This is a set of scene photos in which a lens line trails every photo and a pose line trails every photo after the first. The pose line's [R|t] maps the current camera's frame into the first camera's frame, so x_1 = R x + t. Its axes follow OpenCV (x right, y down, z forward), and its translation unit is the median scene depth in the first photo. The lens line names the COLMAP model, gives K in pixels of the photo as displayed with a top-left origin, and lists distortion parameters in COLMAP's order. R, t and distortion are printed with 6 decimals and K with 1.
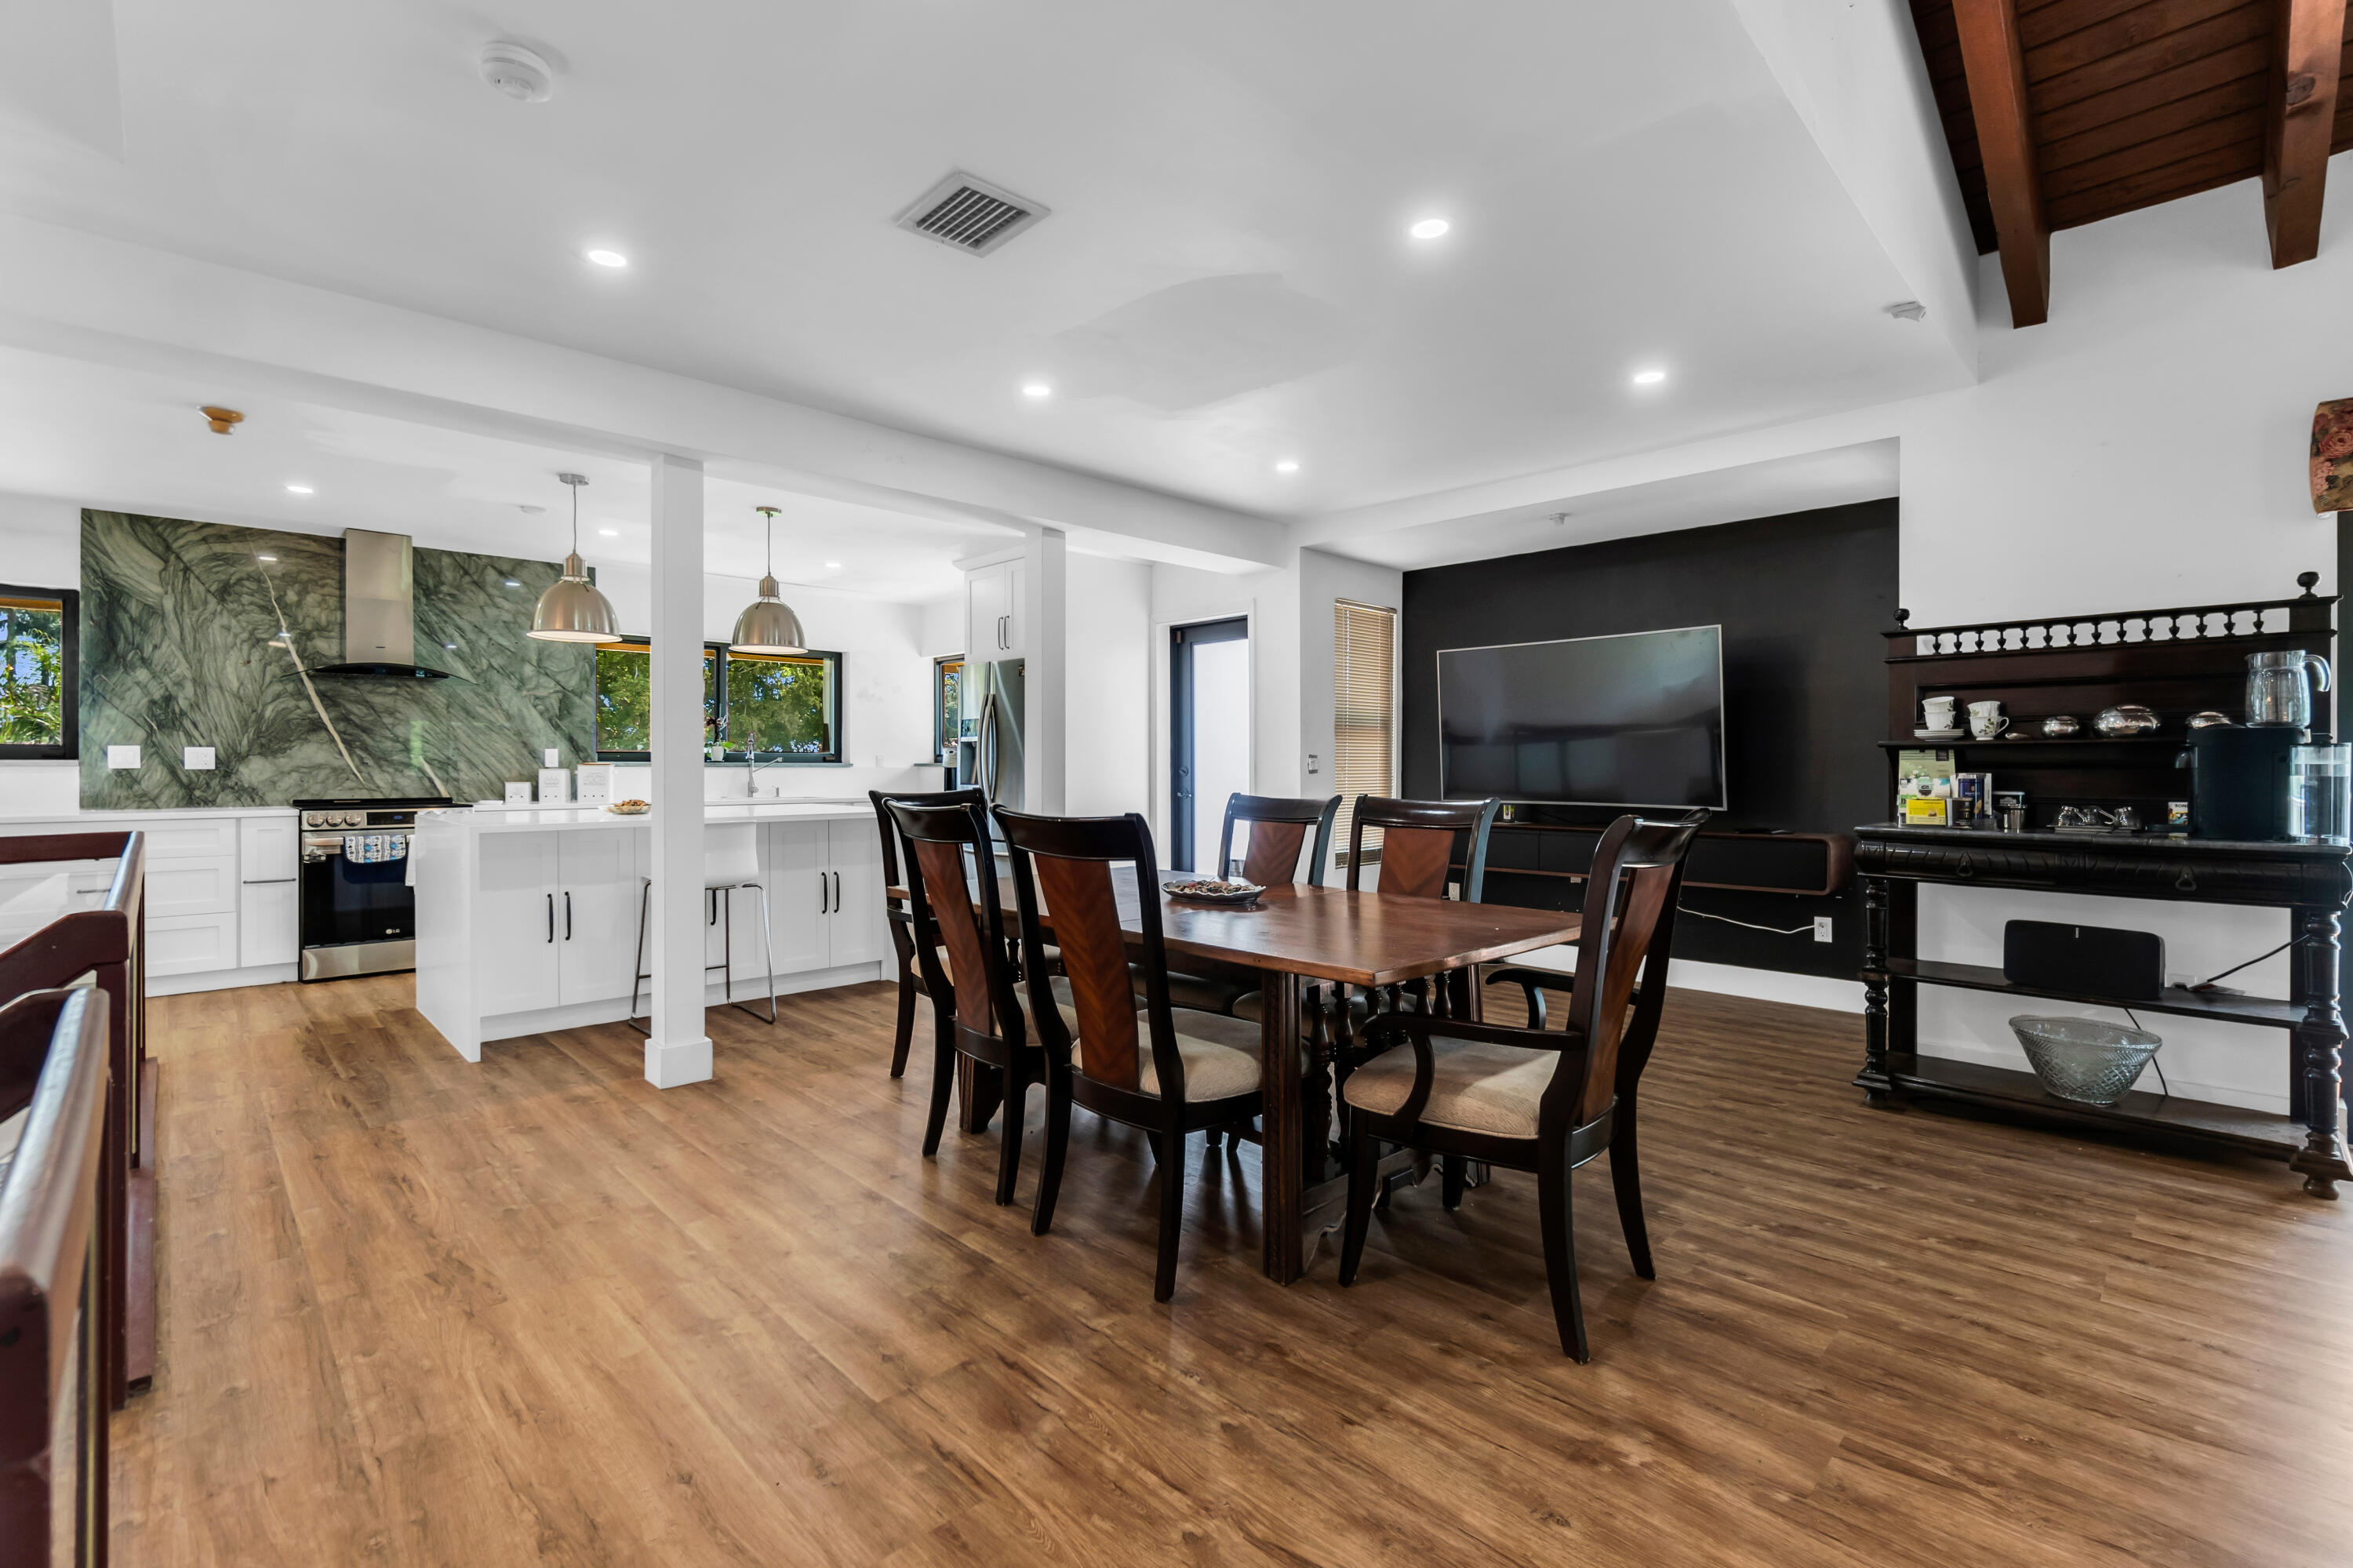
lens RADIAL K [[1034.6, 0, 1148.5], [0, 1034.6, 768.3], [0, 0, 1]] dist [-0.001745, 0.000028]
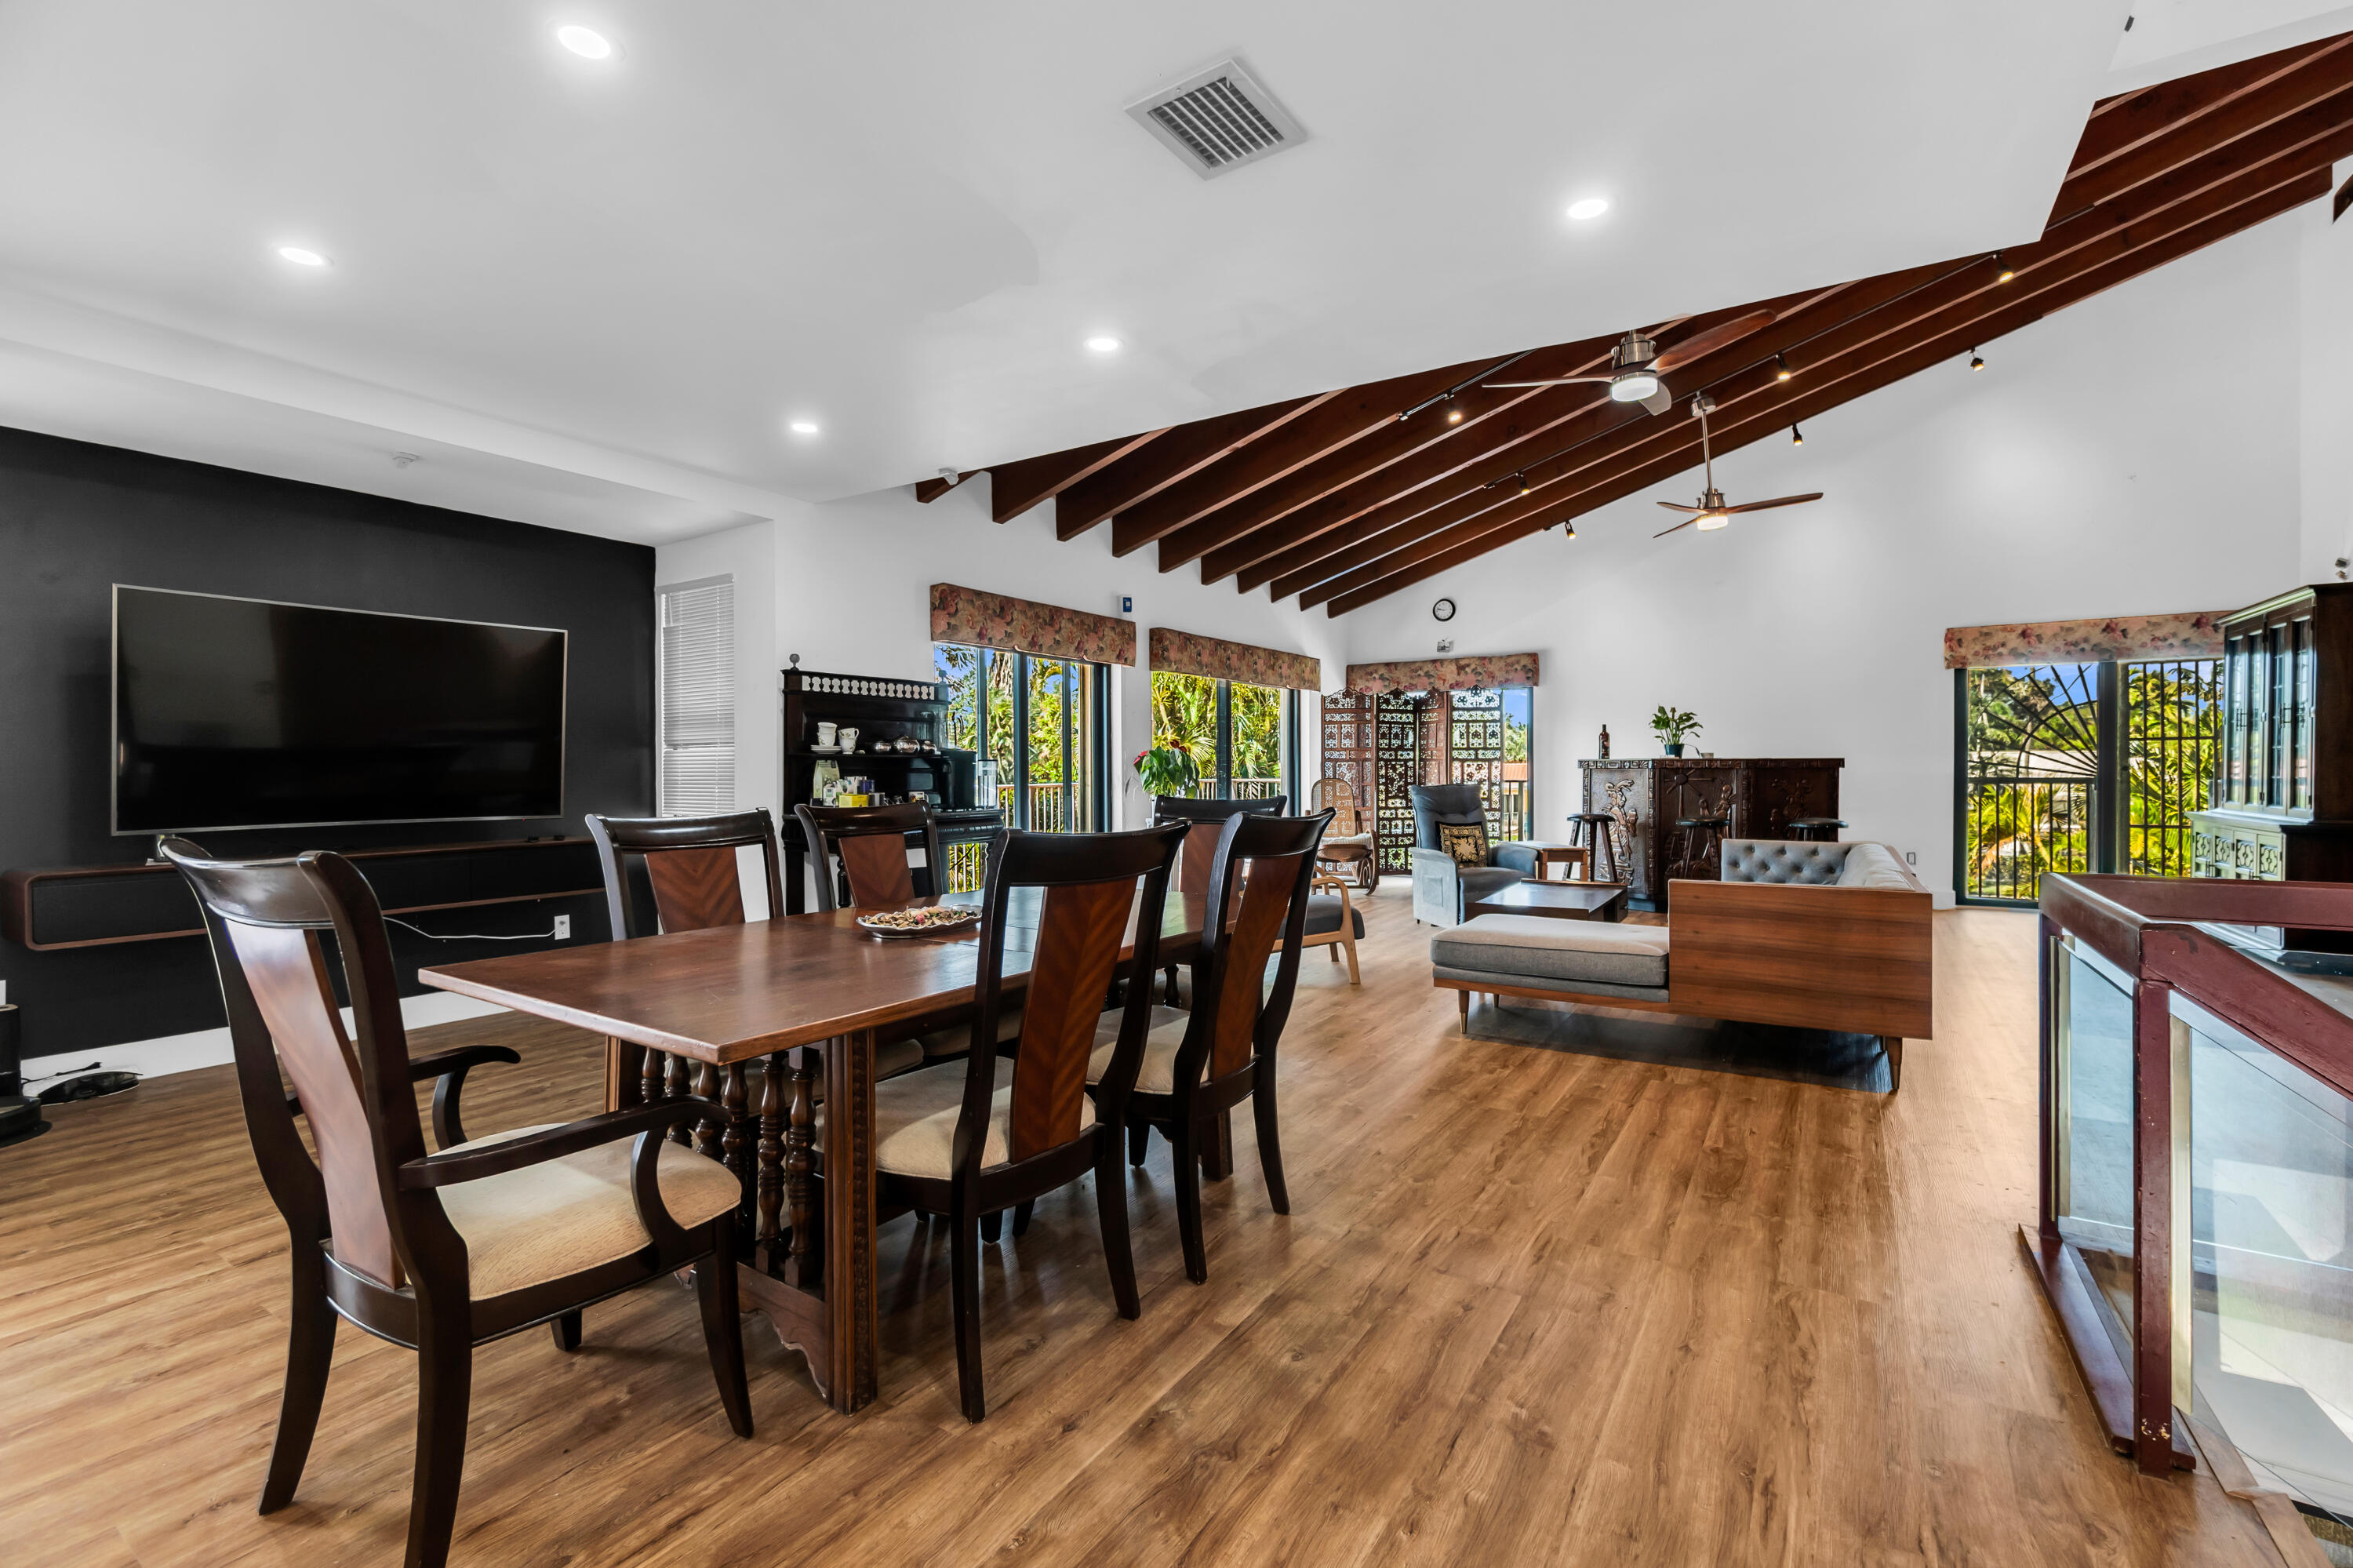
lens RADIAL K [[1034.6, 0, 1148.5], [0, 1034.6, 768.3], [0, 0, 1]] dist [-0.001745, 0.000028]
pose [[-0.220931, 0.001375, 0.975288, -0.804511], [0.007697, 0.999970, 0.000334, -0.004691], [-0.975259, 0.007581, -0.220935, 1.008818]]
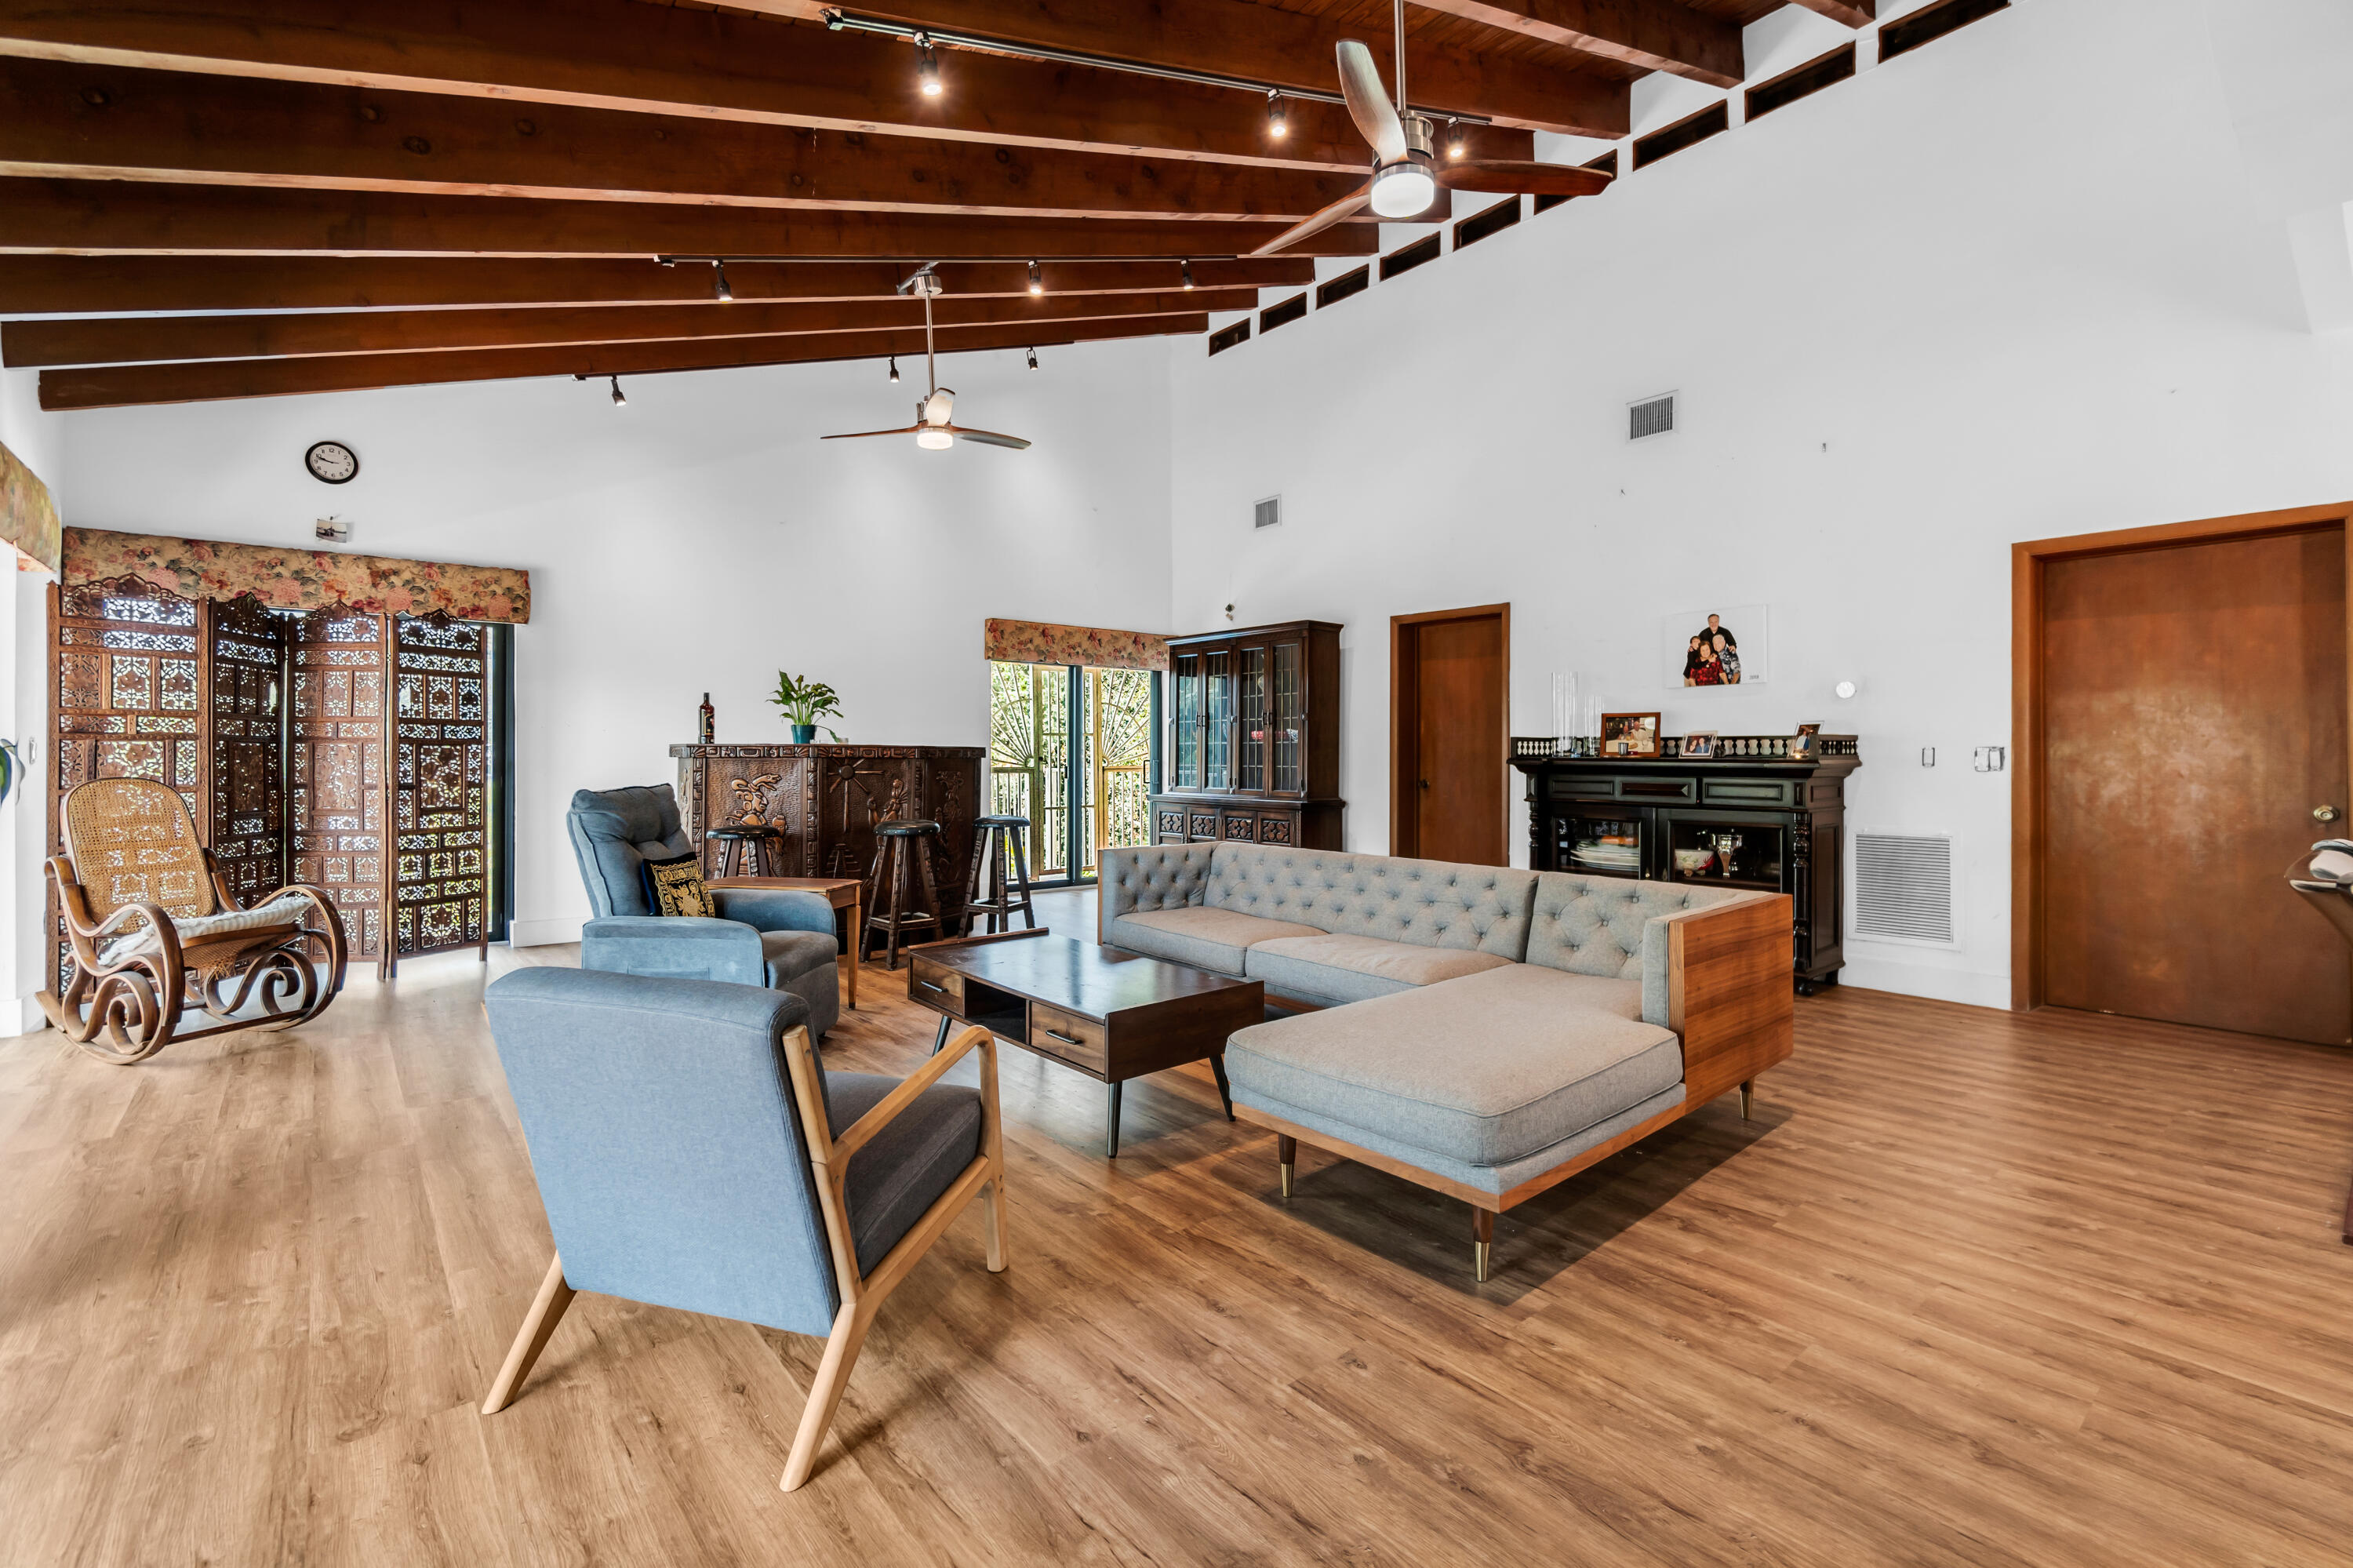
lens RADIAL K [[1024.1, 0, 1156.7], [0, 1024.1, 753.3], [0, 0, 1]] dist [-0.000884, 0.000368]
pose [[-0.997087, -0.000844, 0.076269, 0.672449], [-0.000793, 0.999999, 0.000703, -0.003801], [-0.076270, 0.000640, -0.997087, 1.003074]]
